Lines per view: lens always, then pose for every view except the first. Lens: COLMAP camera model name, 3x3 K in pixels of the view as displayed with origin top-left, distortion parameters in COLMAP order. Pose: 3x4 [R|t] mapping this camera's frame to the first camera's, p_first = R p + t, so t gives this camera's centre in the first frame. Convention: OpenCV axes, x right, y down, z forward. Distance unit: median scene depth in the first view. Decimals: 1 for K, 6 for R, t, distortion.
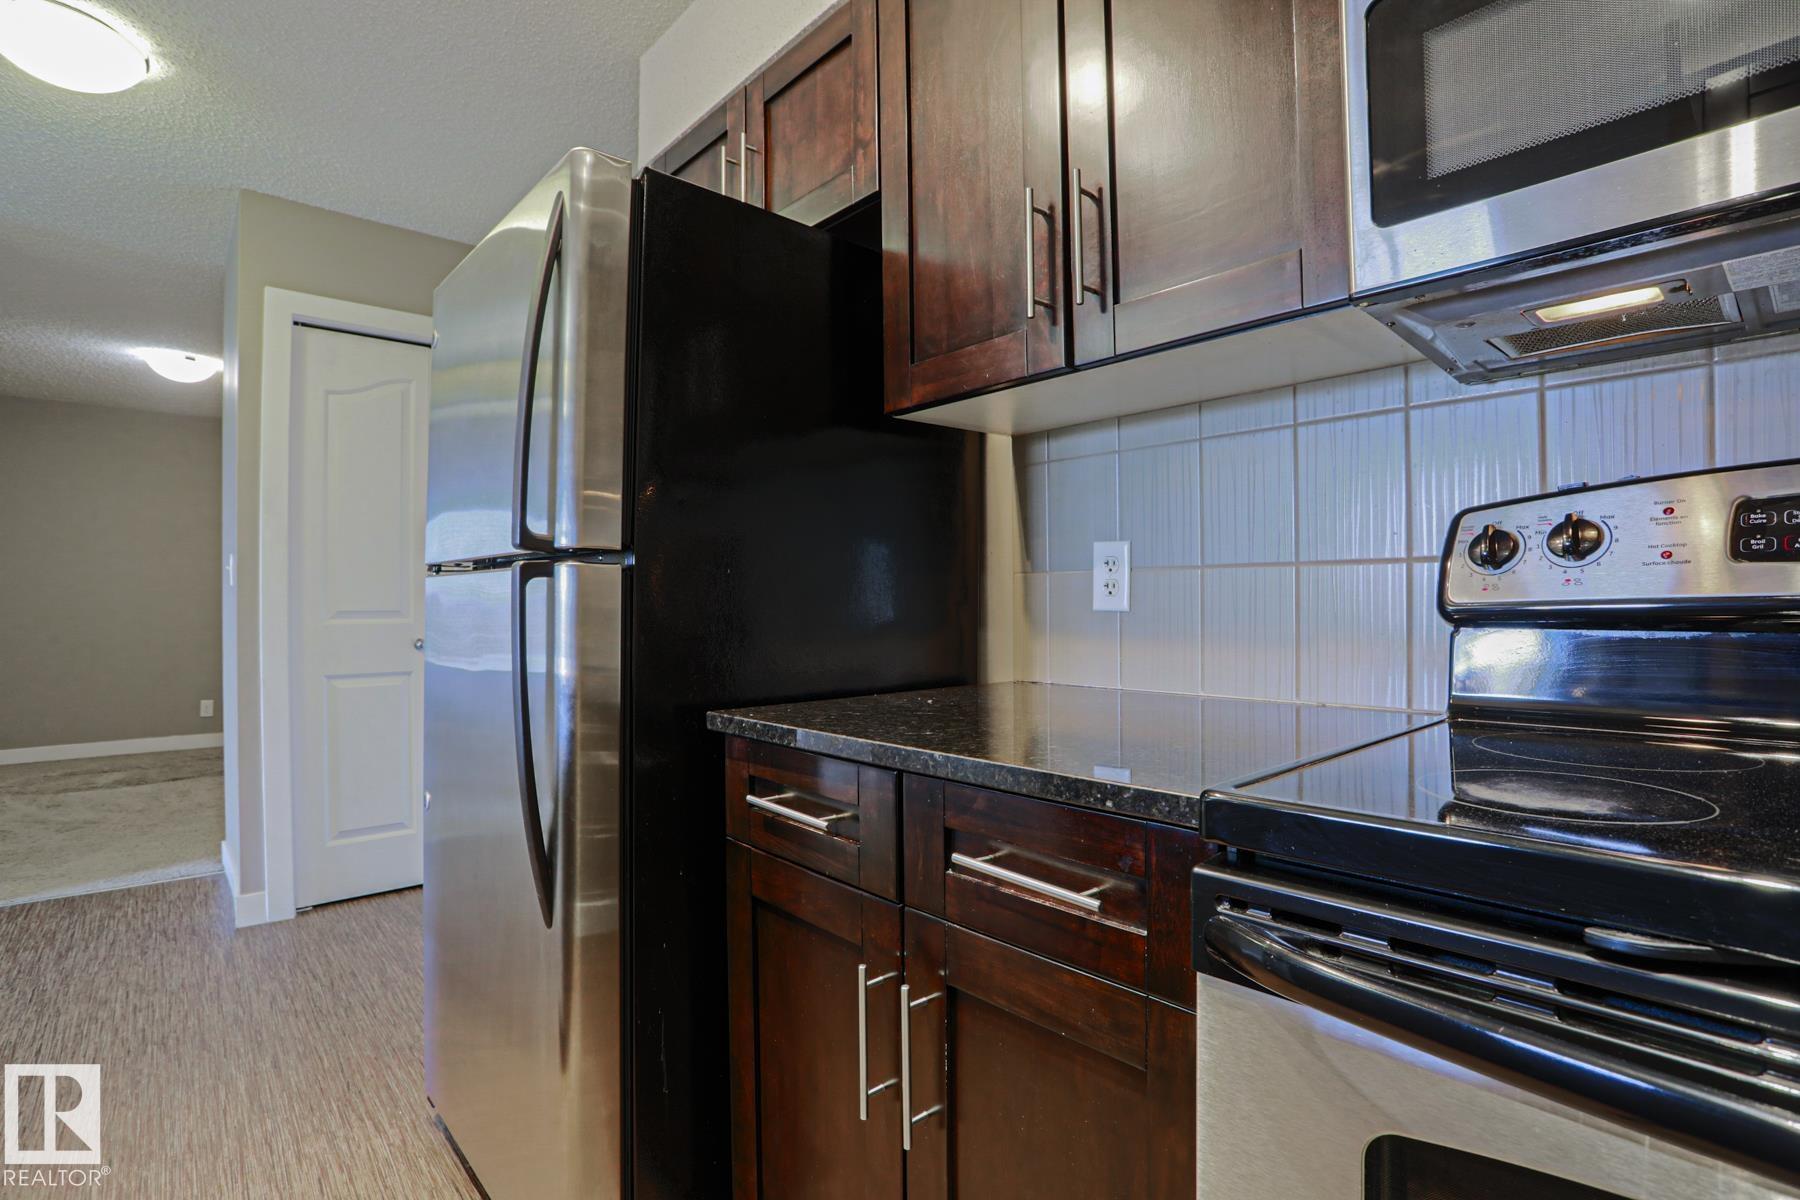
lens RADIAL K [[873.6, 0, 900.1], [0, 873.6, 607.4], [0, 0, 1]] dist [-0.051929, 0.014308]
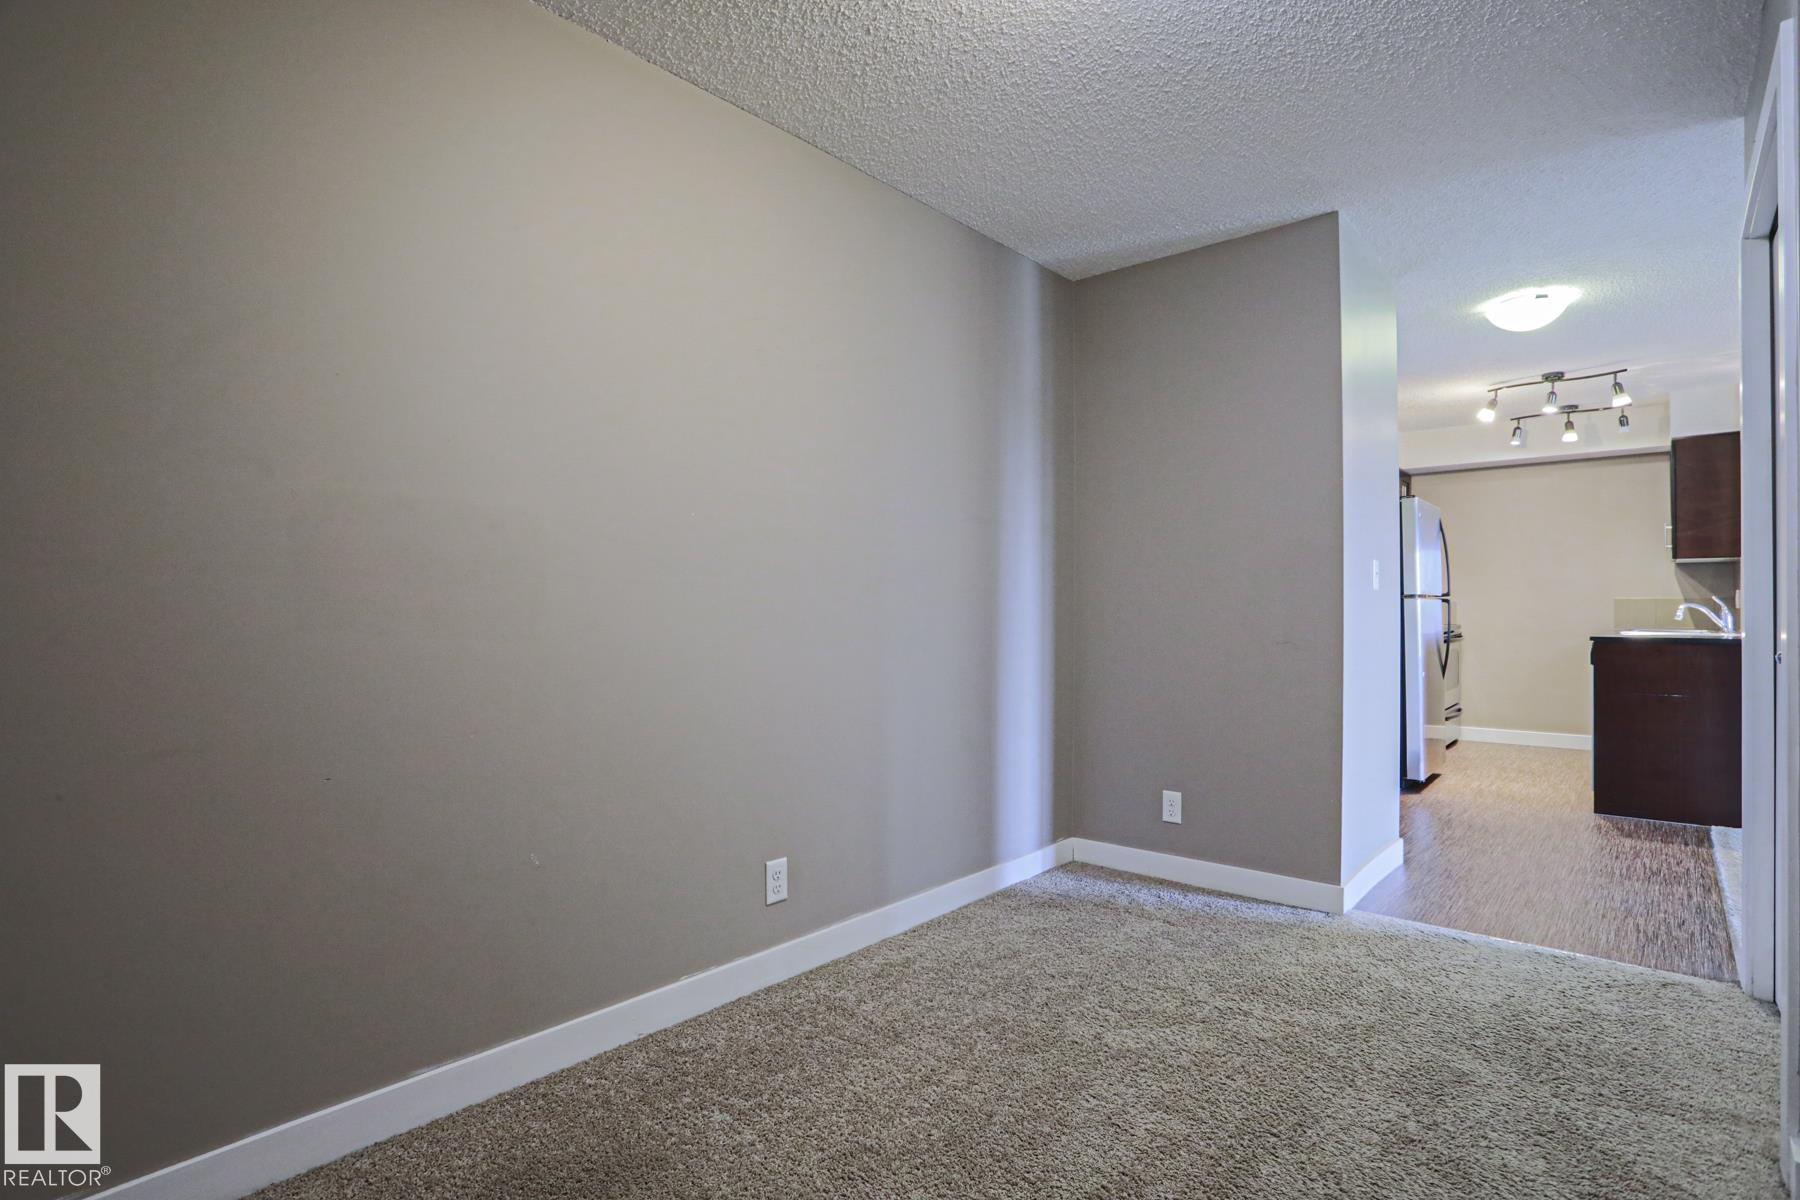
lens RADIAL K [[873.6, 0, 902.6], [0, 873.6, 603.3], [0, 0, 1]] dist [-0.051929, 0.014308]
pose [[-0.126367, 0.013497, 0.991892, -2.057835], [0.004371, 0.999905, -0.013049, 0.006311], [-0.991974, 0.002686, -0.126414, 1.991292]]
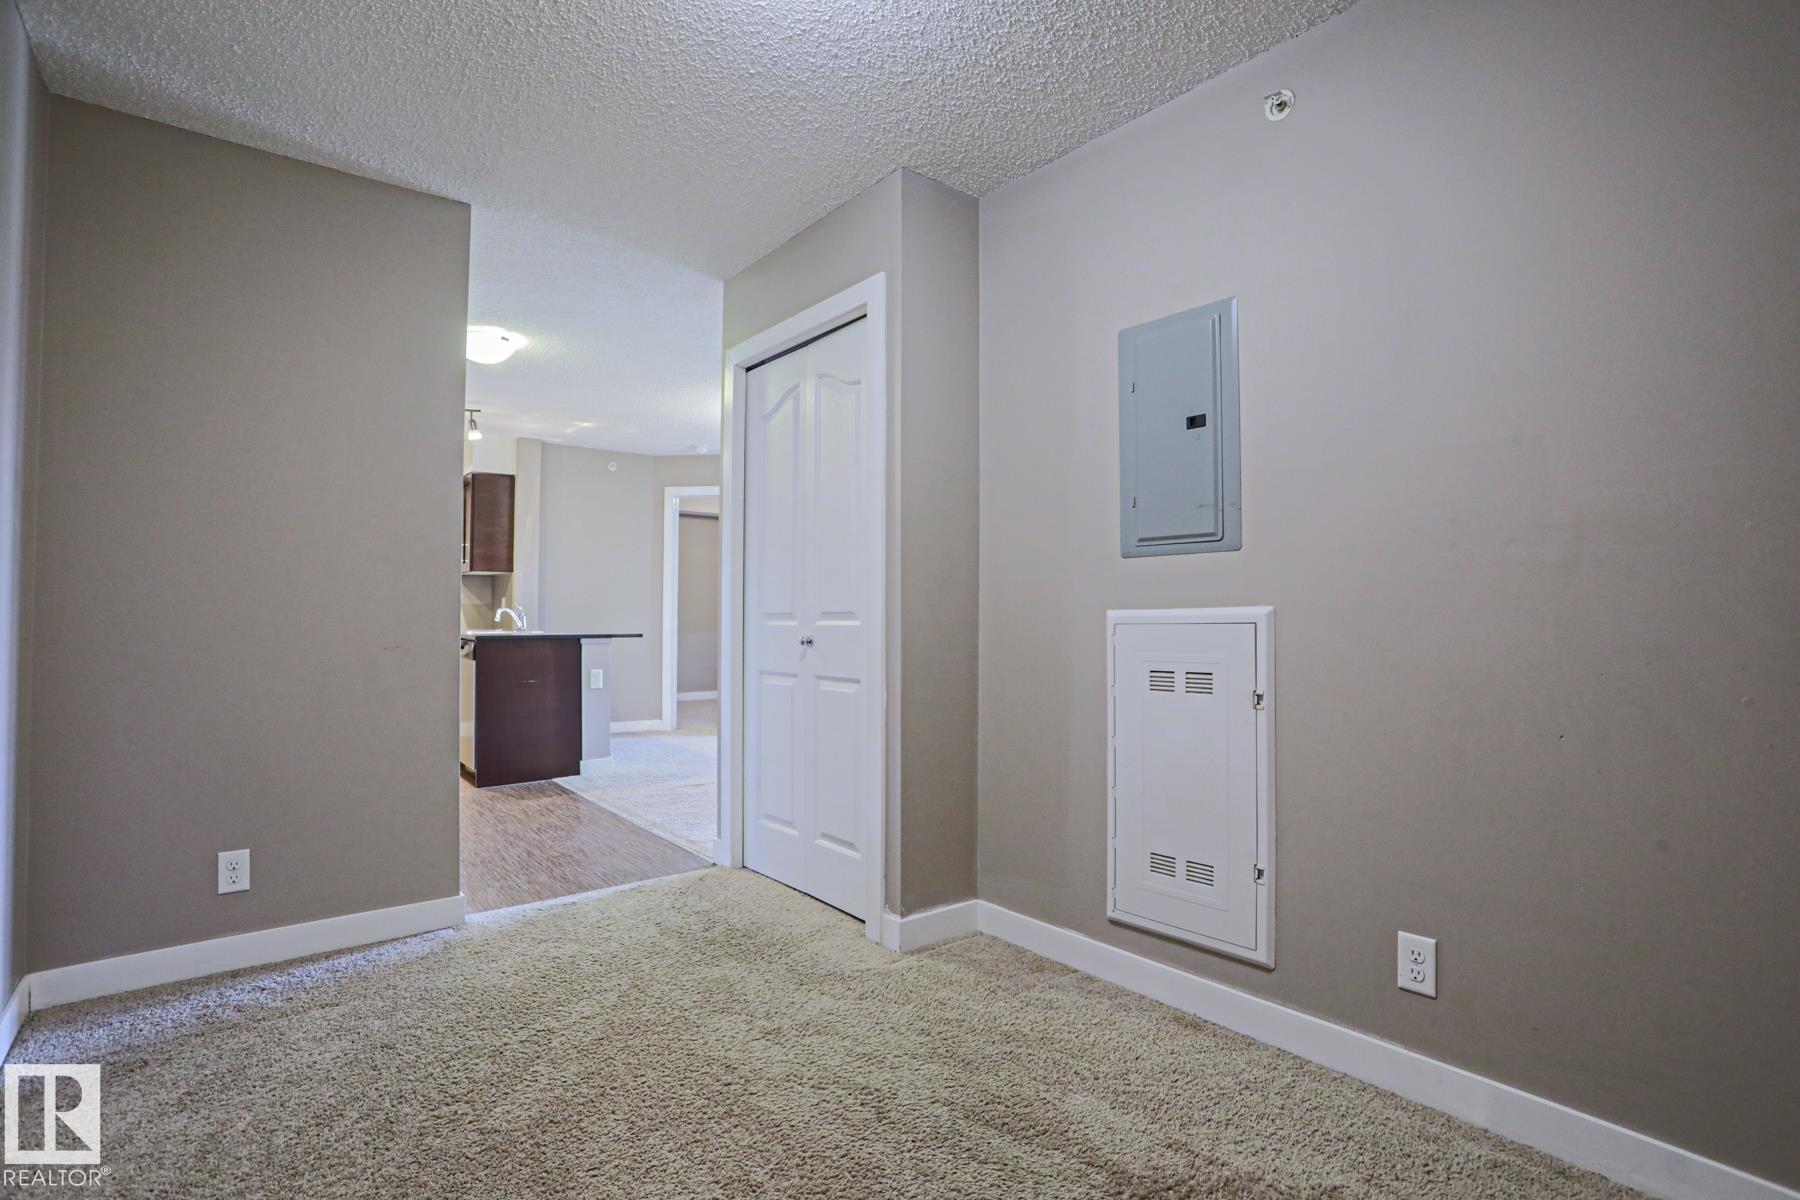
lens RADIAL K [[873.6, 0, 894.8], [0, 873.6, 598.7], [0, 0, 1]] dist [-0.051929, 0.014308]
pose [[-0.999093, 0.010604, 0.041236, -1.614590], [0.009991, 0.999837, -0.015057, 0.010275], [-0.041389, -0.014631, -0.999036, 2.348644]]
